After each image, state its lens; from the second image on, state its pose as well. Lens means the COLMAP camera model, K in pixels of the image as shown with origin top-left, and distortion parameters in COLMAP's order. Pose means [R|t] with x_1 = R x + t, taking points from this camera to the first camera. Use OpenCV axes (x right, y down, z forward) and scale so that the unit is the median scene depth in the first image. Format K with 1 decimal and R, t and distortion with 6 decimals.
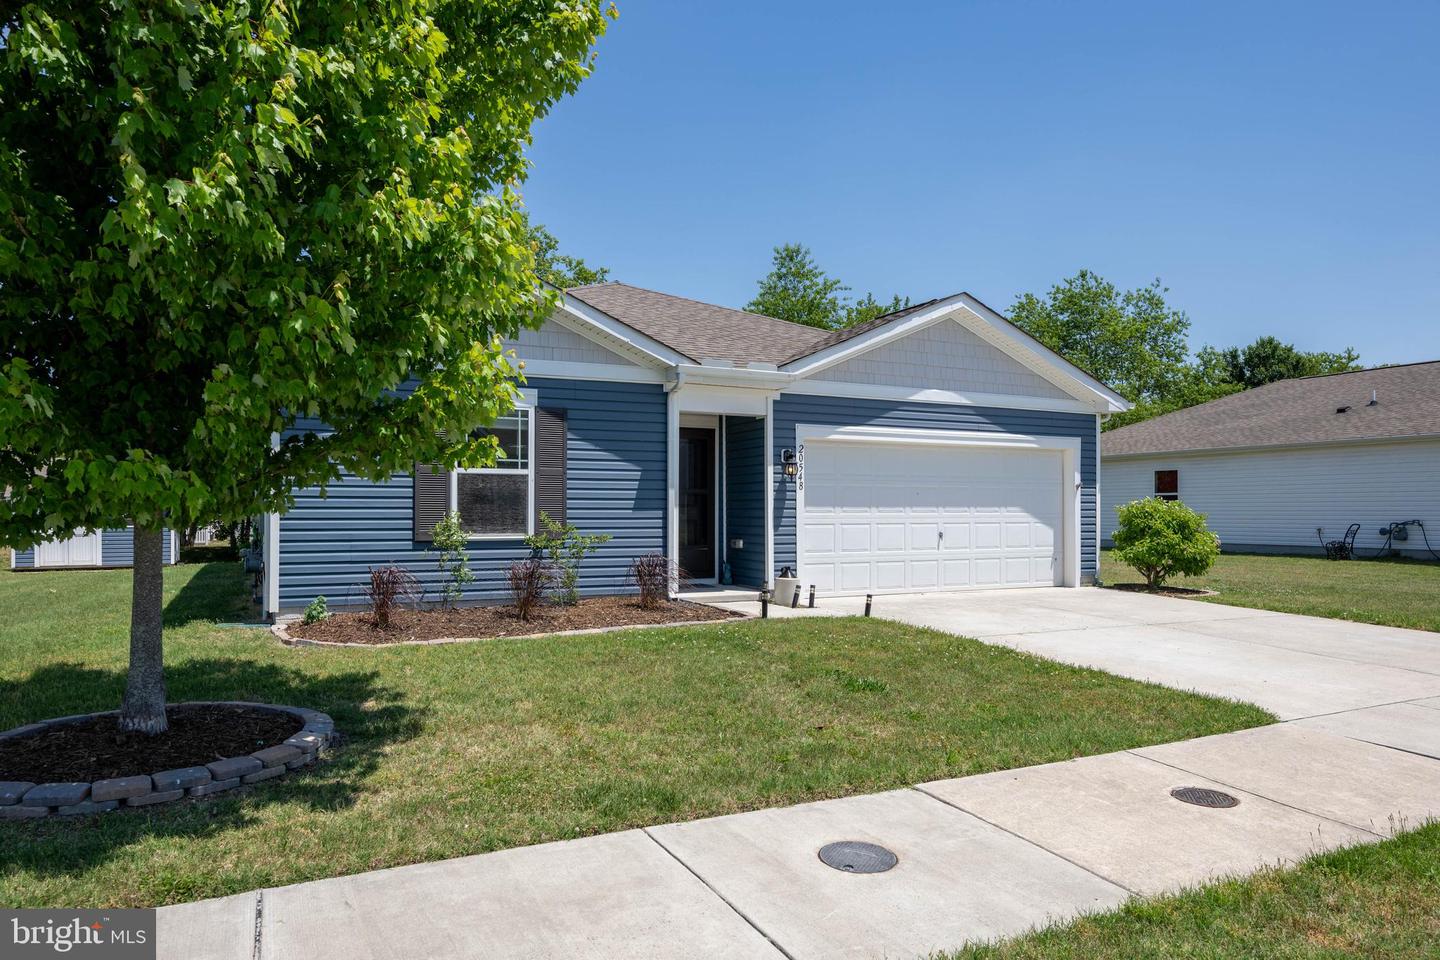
lens RADIAL K [[907.9, 0, 741.4], [0, 907.9, 512.5], [0, 0, 1]] dist [0.001770, 0.001397]
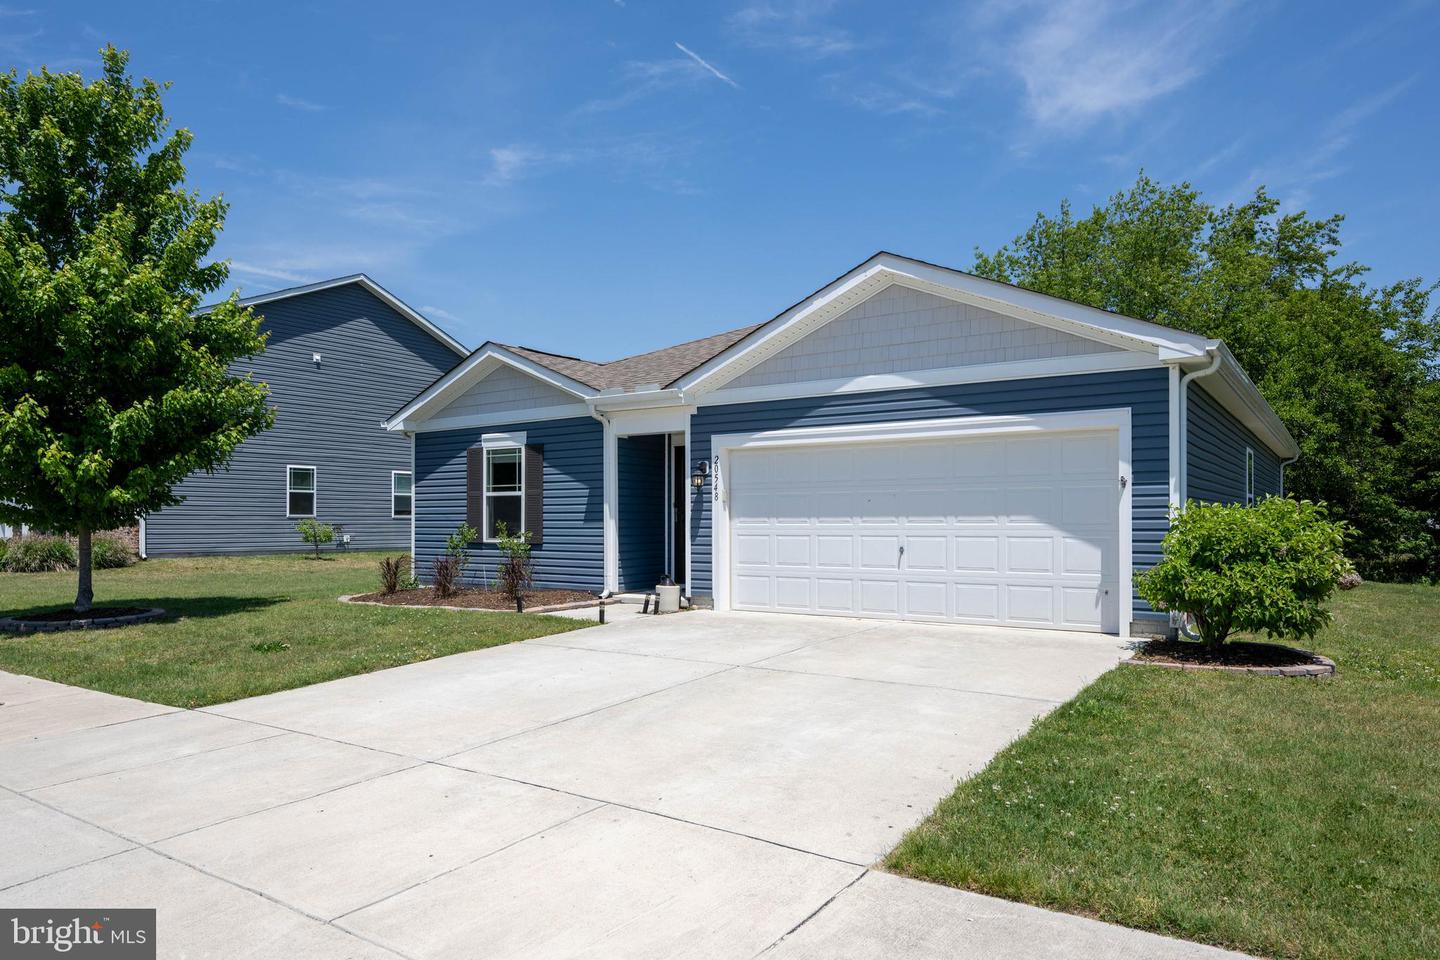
lens RADIAL K [[907.9, 0, 741.4], [0, 907.9, 512.5], [0, 0, 1]] dist [0.001770, 0.001397]
pose [[0.506633, -0.010323, -0.862100, 0.955676], [0.001831, 0.999939, -0.010897, -0.000713], [0.862160, 0.003942, 0.506621, 0.521422]]
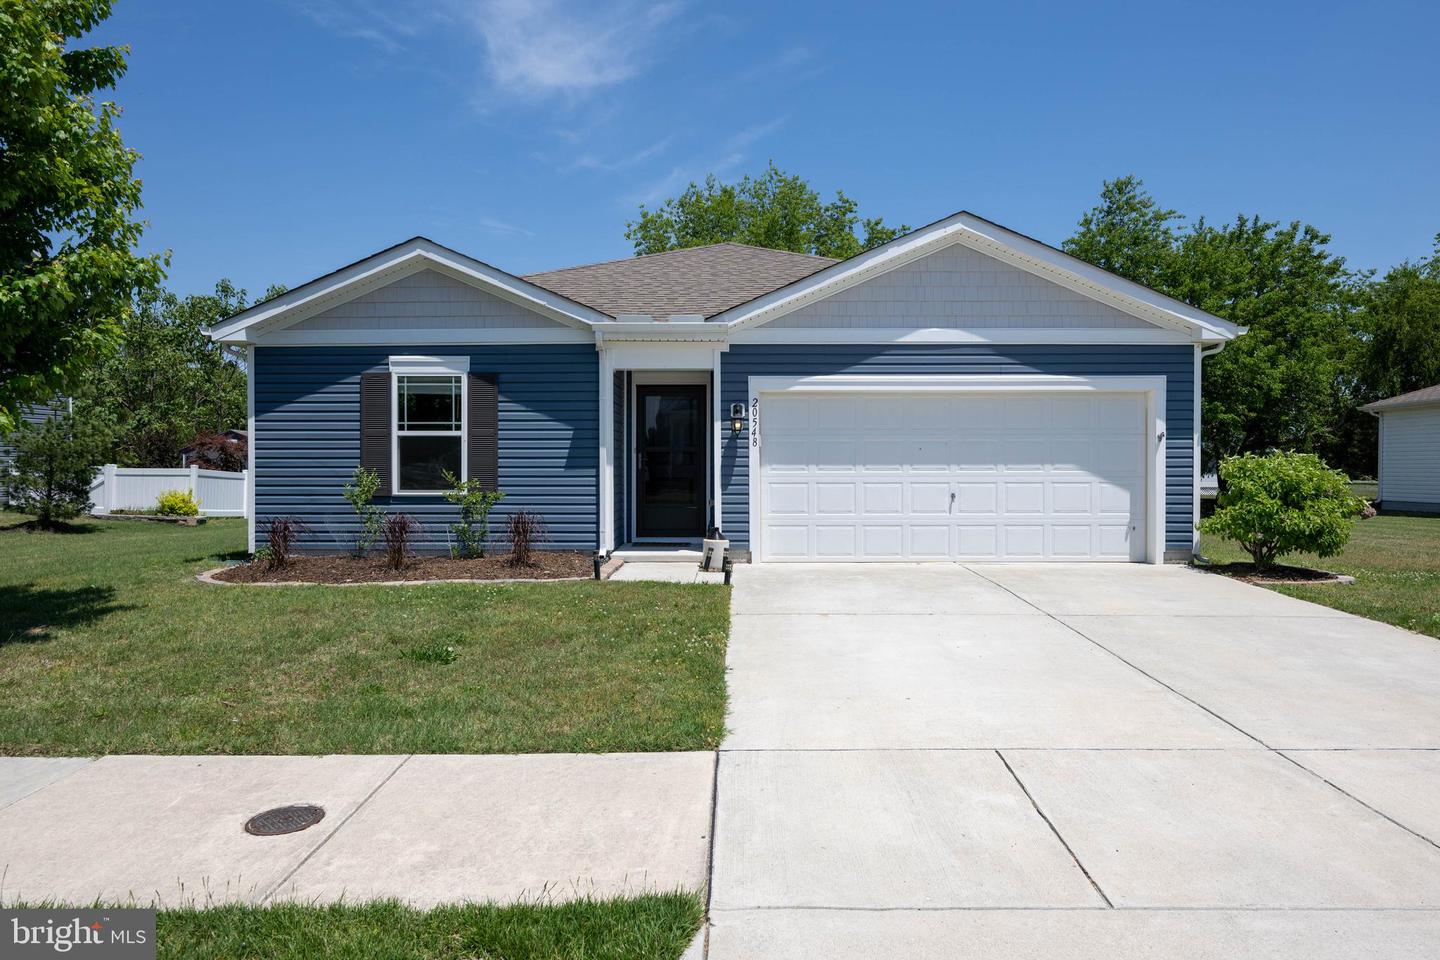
lens RADIAL K [[886.0, 0, 749.7], [0, 886.0, 478.6], [0, 0, 1]] dist [-0.001263, -0.000199]
pose [[0.896644, 0.003523, -0.442739, 0.471402], [0.000984, 0.999950, 0.009951, -0.000760], [0.442752, -0.009358, 0.896596, 0.179263]]
